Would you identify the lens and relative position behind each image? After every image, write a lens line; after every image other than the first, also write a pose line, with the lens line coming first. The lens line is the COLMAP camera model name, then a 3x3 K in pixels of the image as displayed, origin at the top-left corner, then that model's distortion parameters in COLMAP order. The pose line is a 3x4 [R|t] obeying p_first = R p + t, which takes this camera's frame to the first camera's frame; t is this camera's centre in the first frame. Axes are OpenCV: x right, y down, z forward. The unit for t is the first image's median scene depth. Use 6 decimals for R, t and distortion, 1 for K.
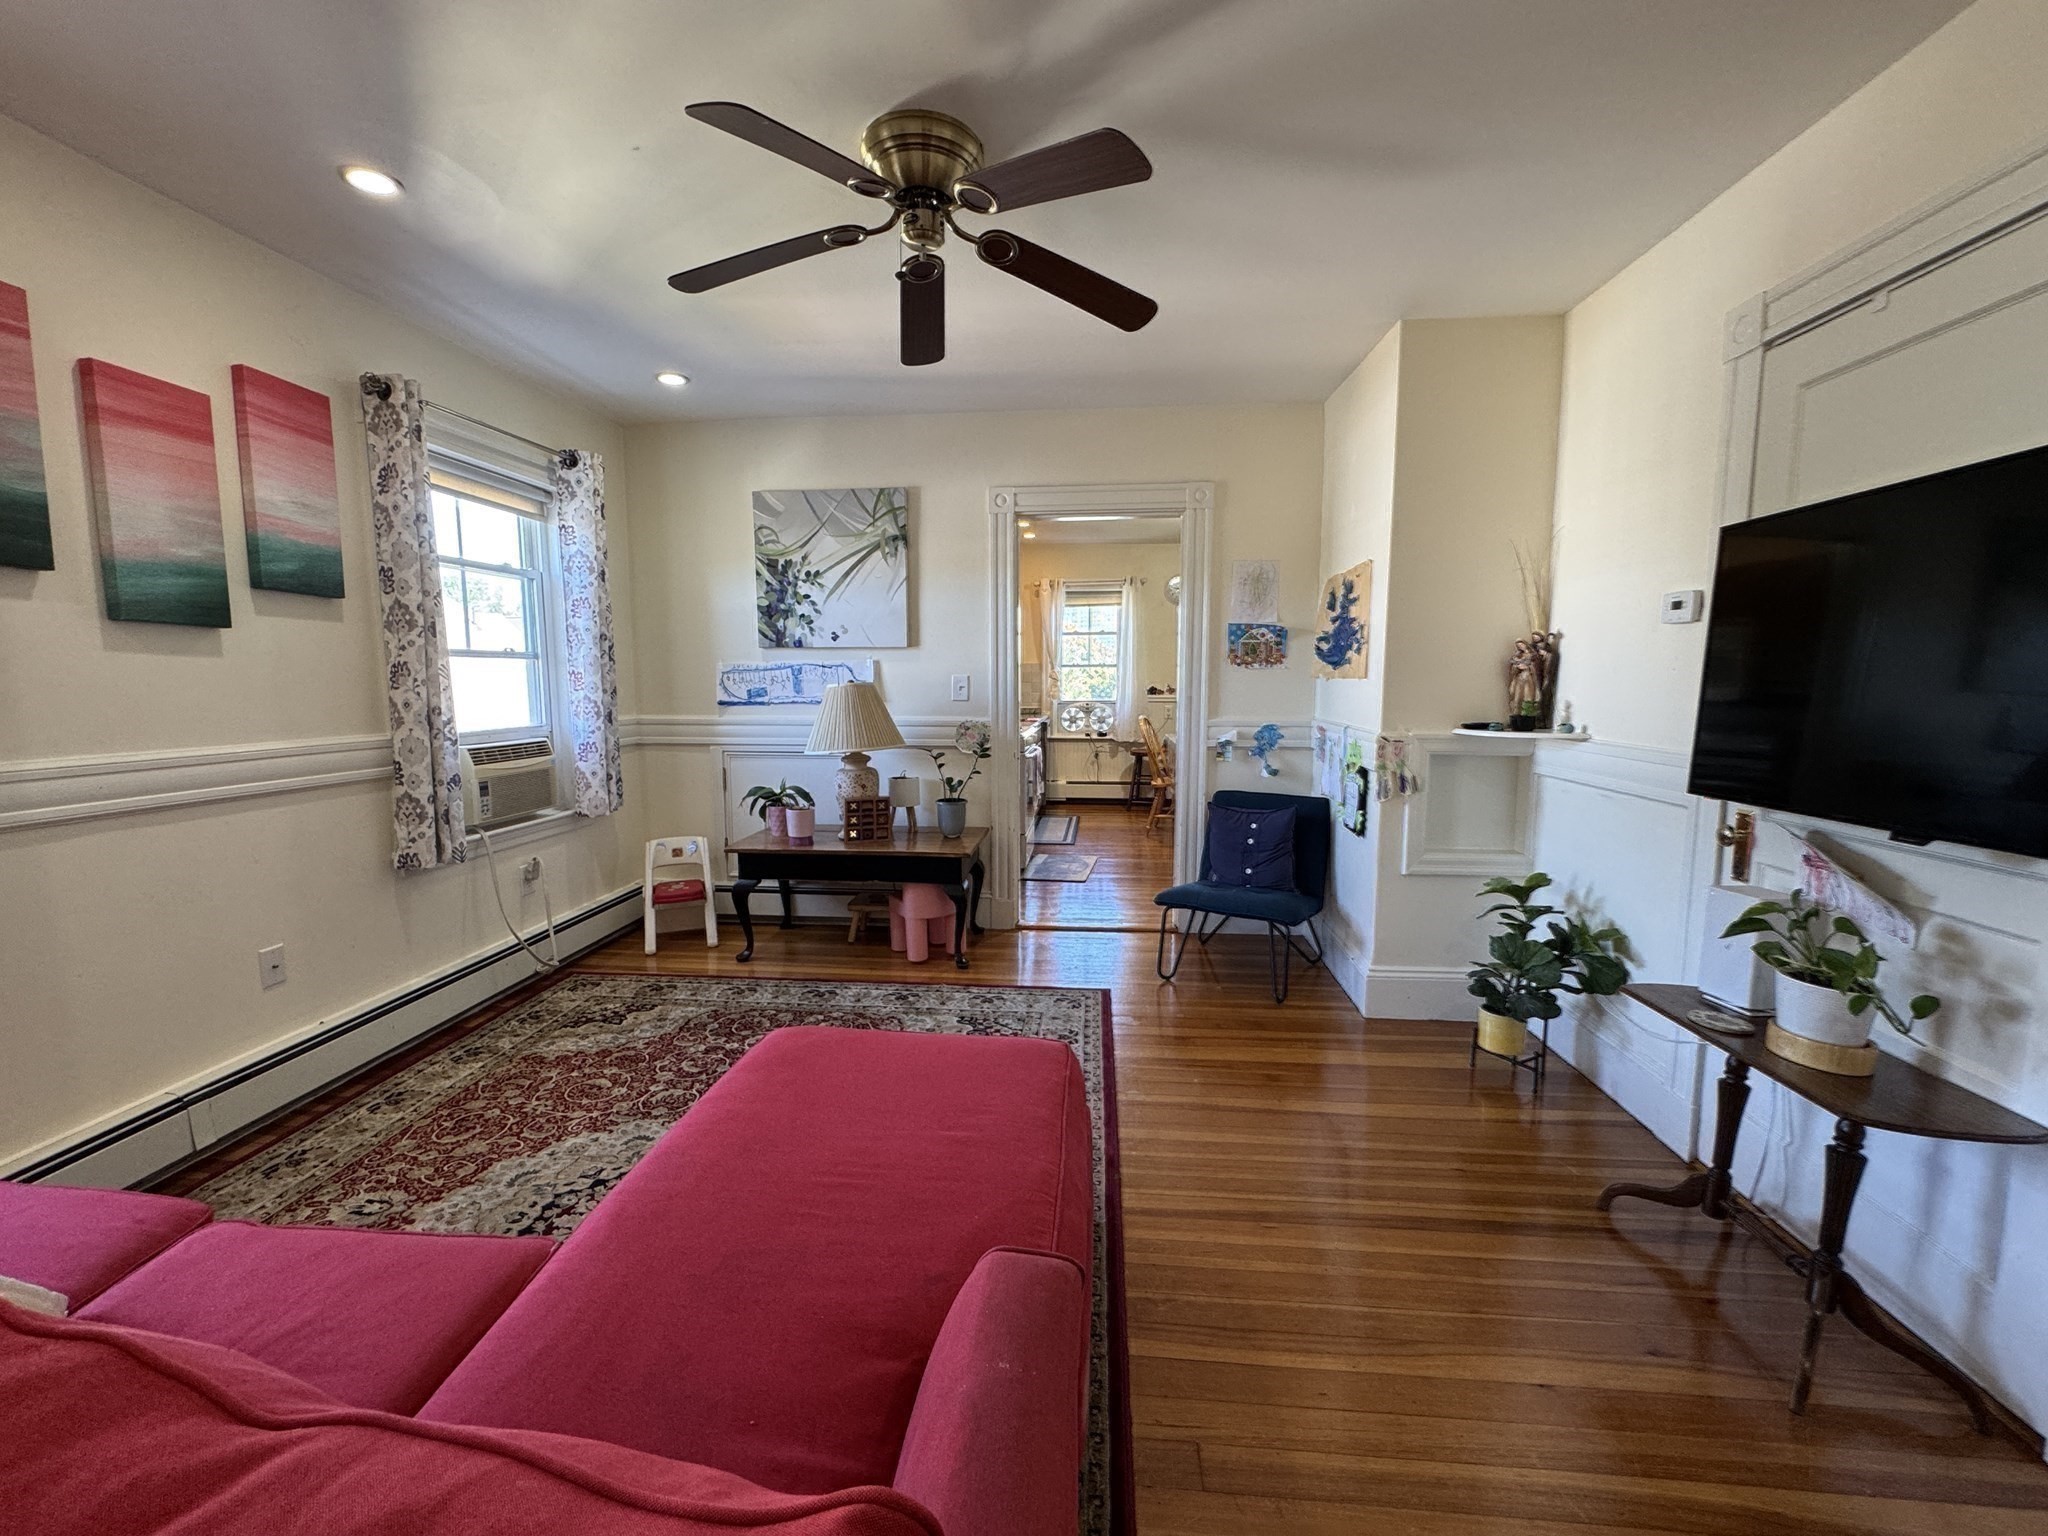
lens RADIAL K [[820.6, 0, 1023.4], [0, 820.6, 764.1], [0, 0, 1]] dist [-0.001215, -0.000296]
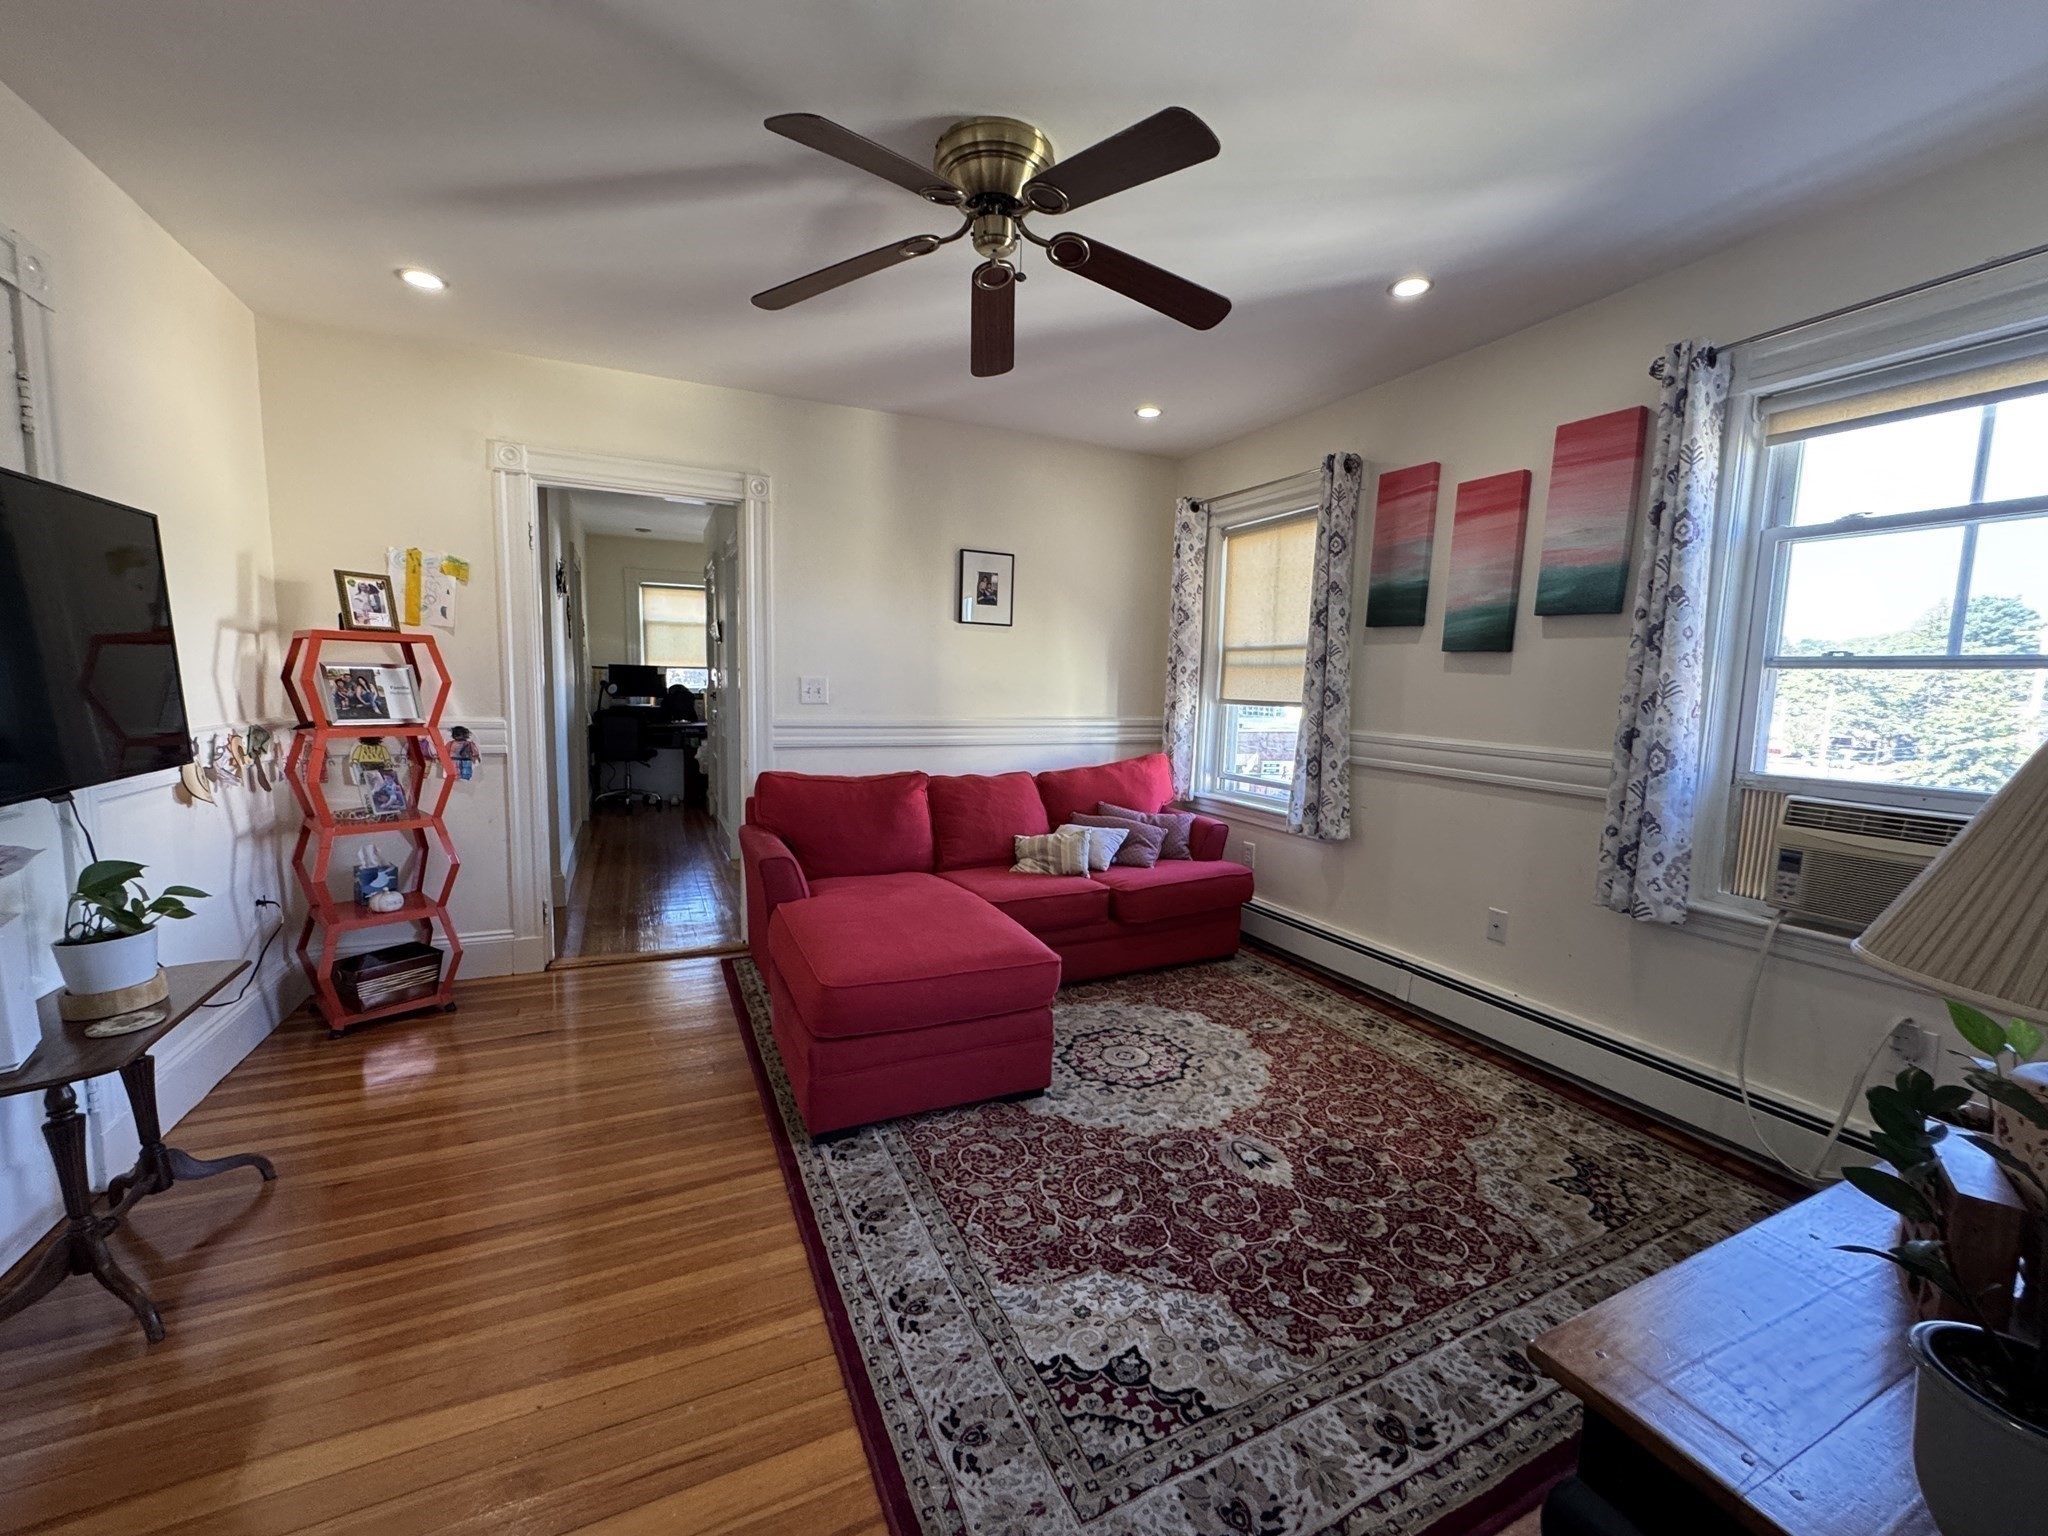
lens RADIAL K [[820.6, 0, 1022.2], [0, 820.6, 766.5], [0, 0, 1]] dist [-0.001215, -0.000296]
pose [[-0.862126, 0.035737, -0.505432, 0.315592], [-0.077242, 0.976581, 0.200804, -0.180420], [0.500772, 0.212159, -0.839176, 1.652597]]
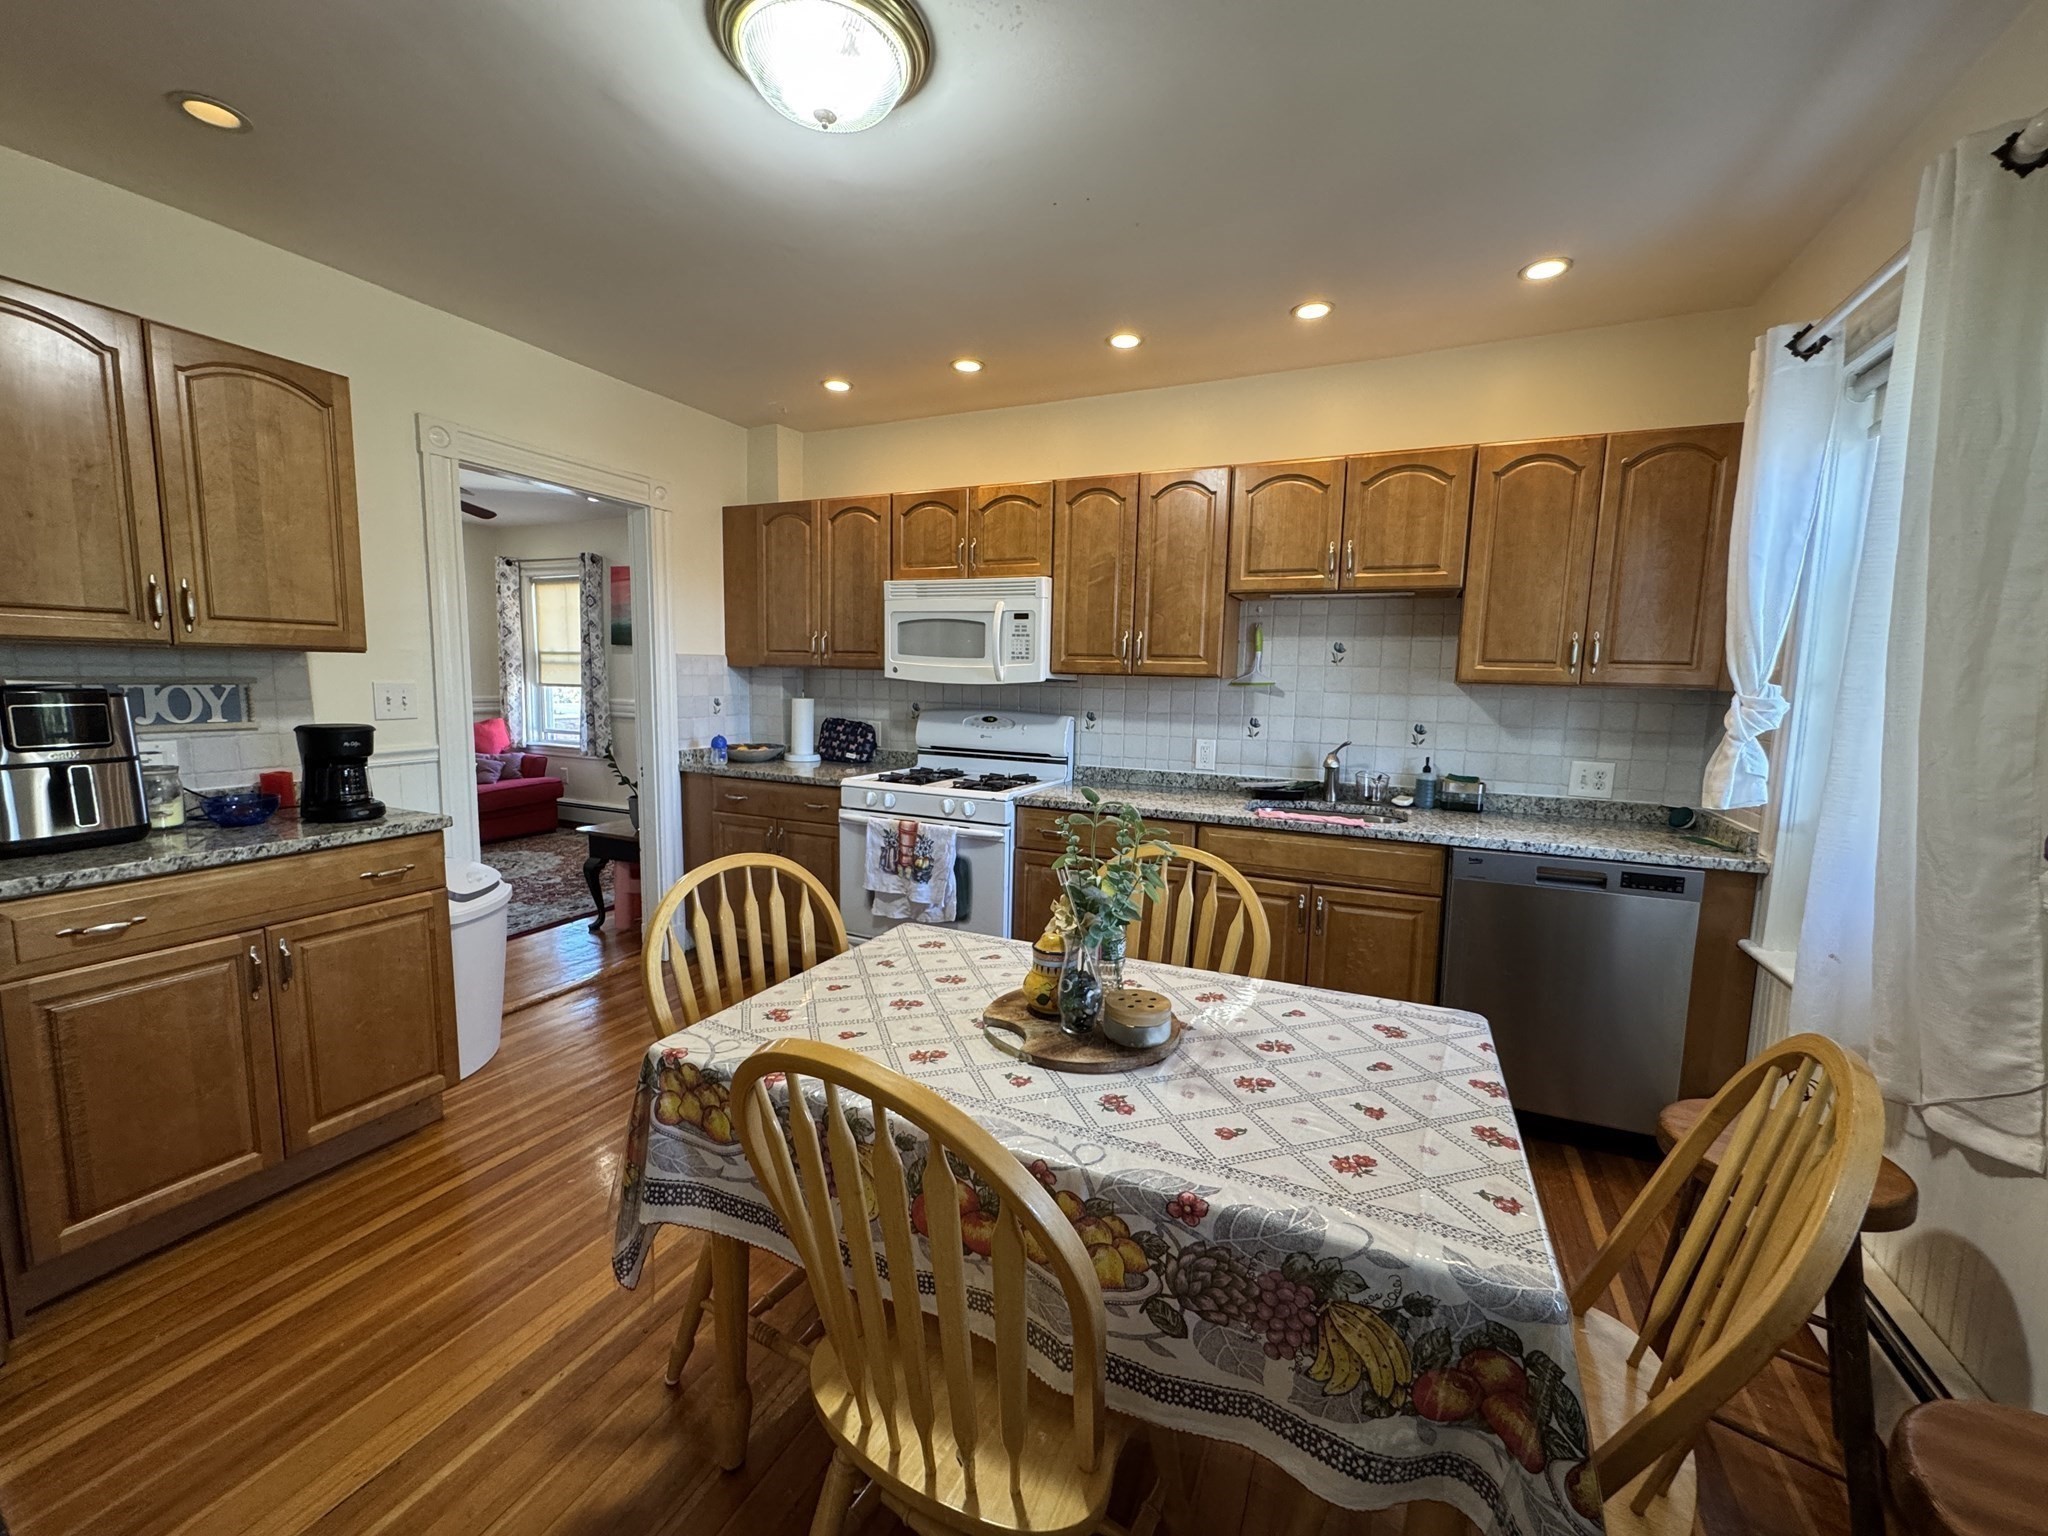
lens RADIAL K [[820.6, 0, 1023.6], [0, 820.6, 769.9], [0, 0, 1]] dist [-0.001215, -0.000296]
pose [[-0.337357, 0.102566, -0.935773, 1.247564], [-0.123703, 0.980597, 0.152075, -0.360446], [0.933214, 0.167062, -0.318124, 2.978582]]
